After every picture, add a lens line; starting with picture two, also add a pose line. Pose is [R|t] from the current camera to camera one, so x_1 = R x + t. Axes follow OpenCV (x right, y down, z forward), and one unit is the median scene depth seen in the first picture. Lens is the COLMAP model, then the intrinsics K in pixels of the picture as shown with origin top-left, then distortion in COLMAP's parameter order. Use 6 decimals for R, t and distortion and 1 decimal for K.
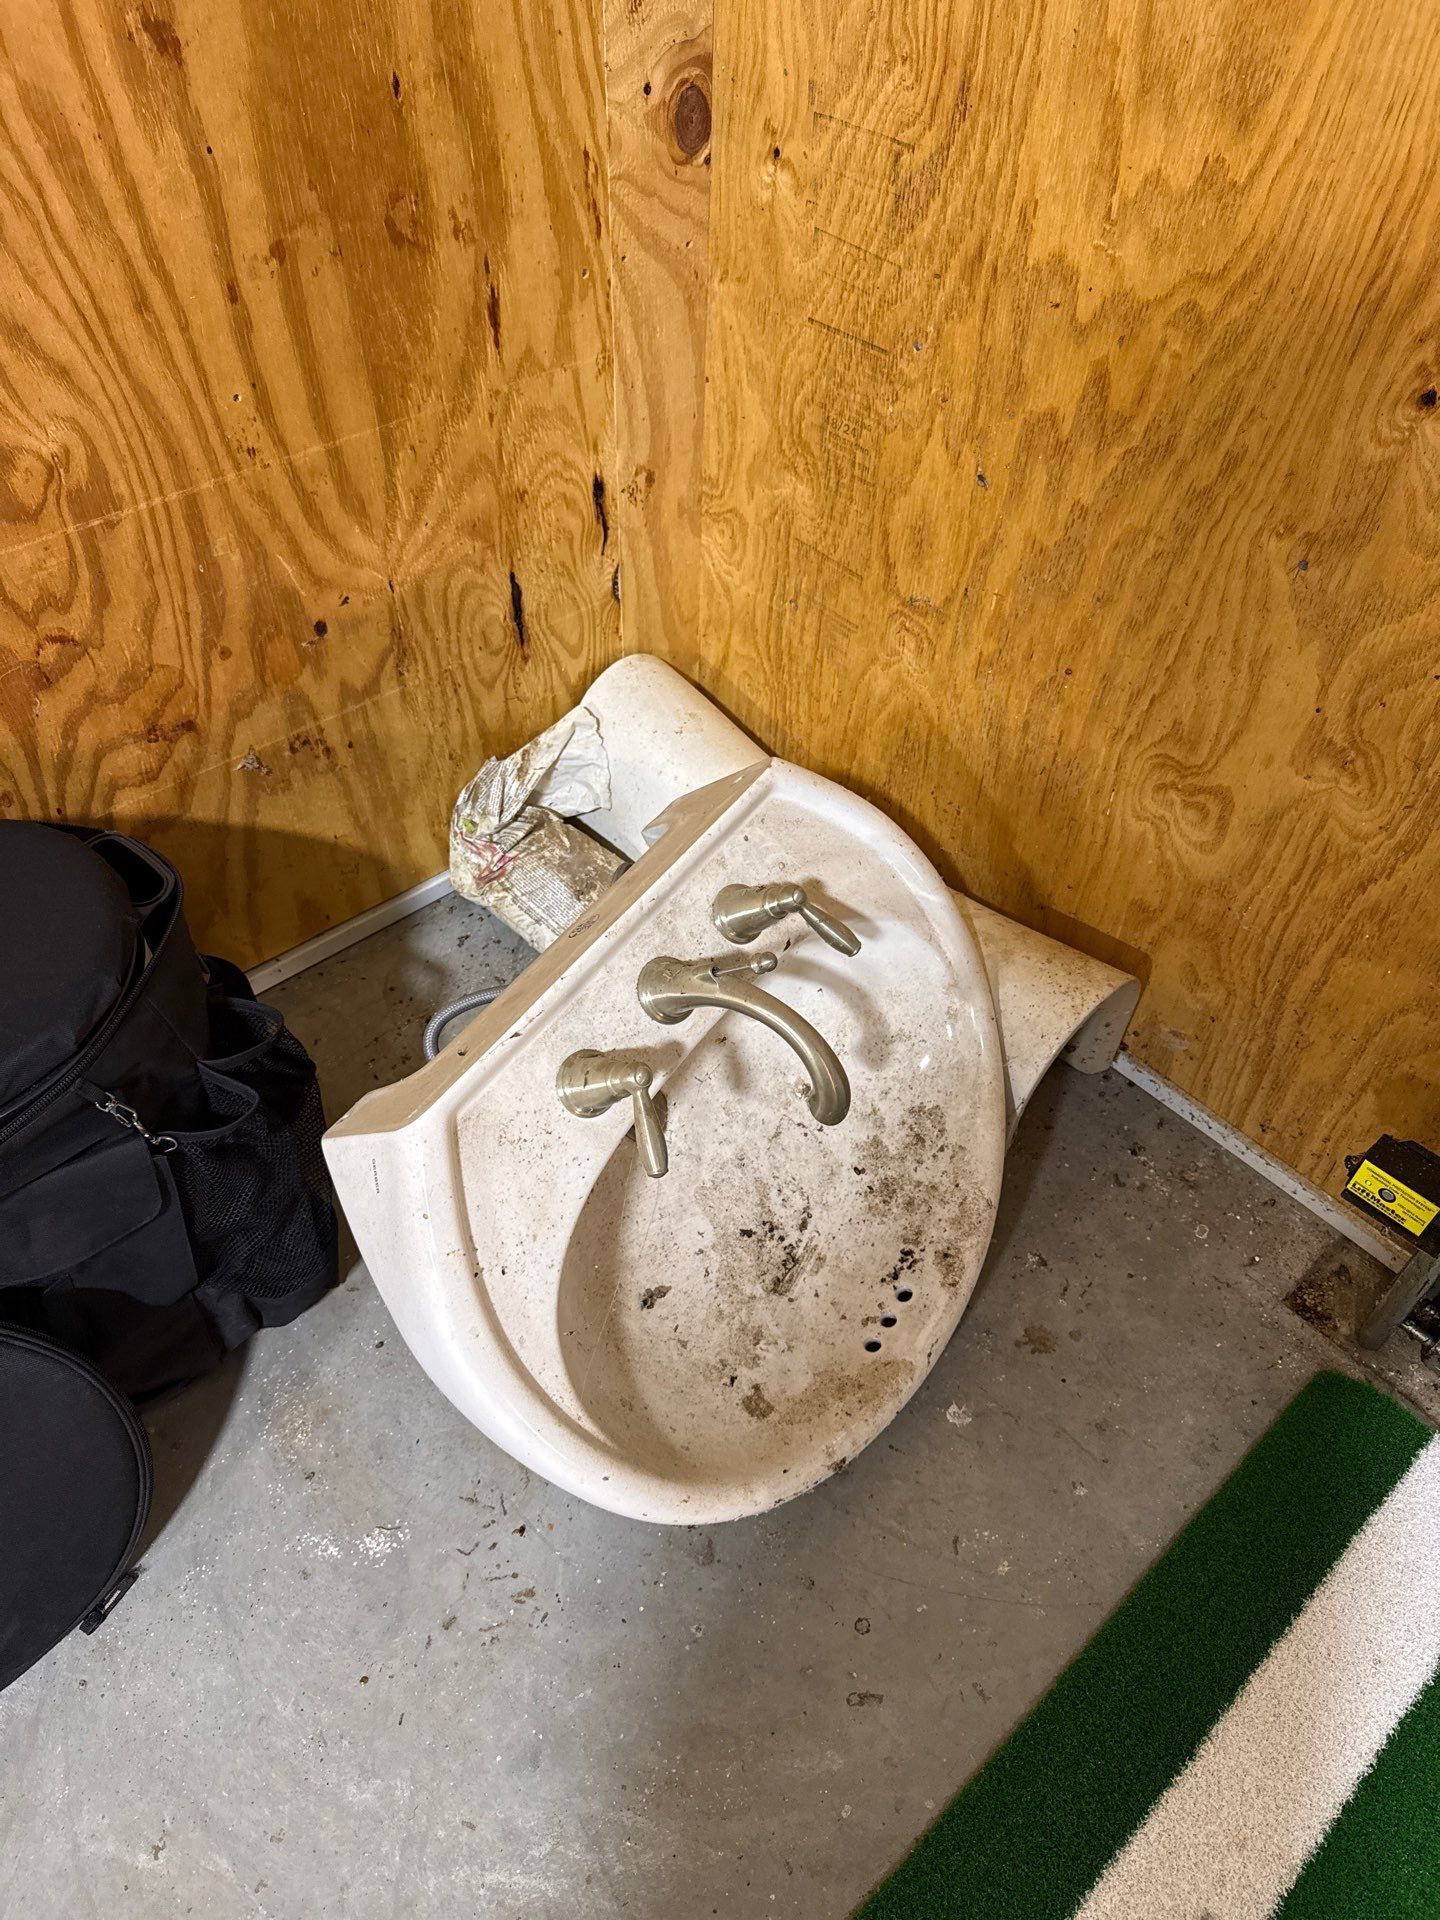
lens RADIAL K [[1349.4, 0, 676.6], [0, 1349.4, 959.1], [0, 0, 1]] dist [-0.035626, 0.002997]
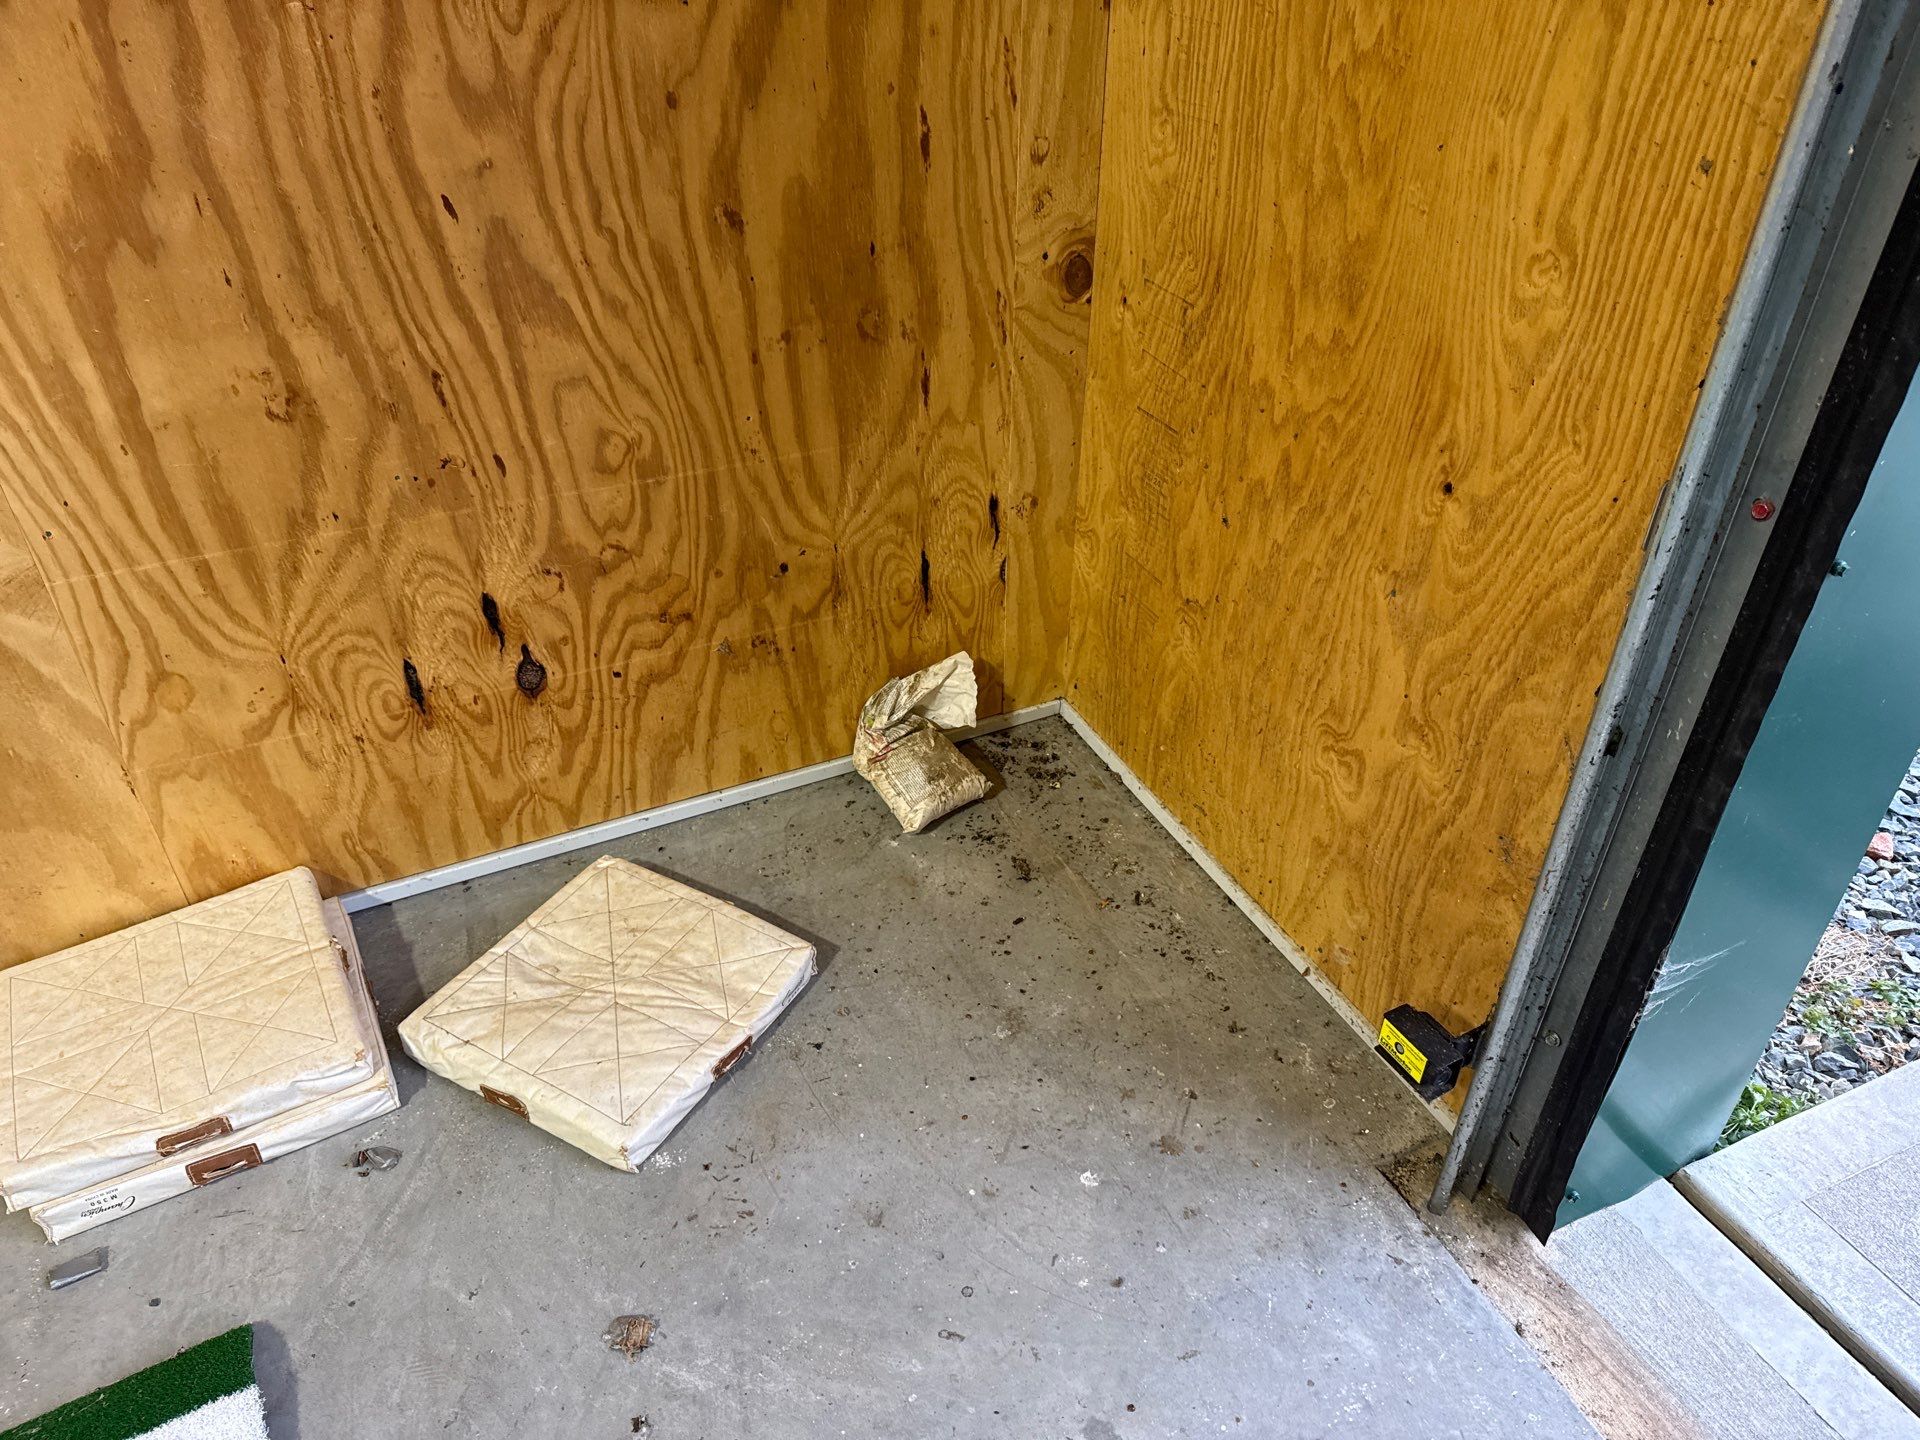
lens RADIAL K [[1366.9, 0, 960.0], [0, 1366.9, 720.0], [0, 0, 1]] dist [0.030061, -0.059608]
pose [[0.958682, 0.146444, -0.243893, 0.358099], [-0.192874, 0.964788, -0.178840, 0.171902], [0.209115, 0.218491, 0.953170, -0.428940]]
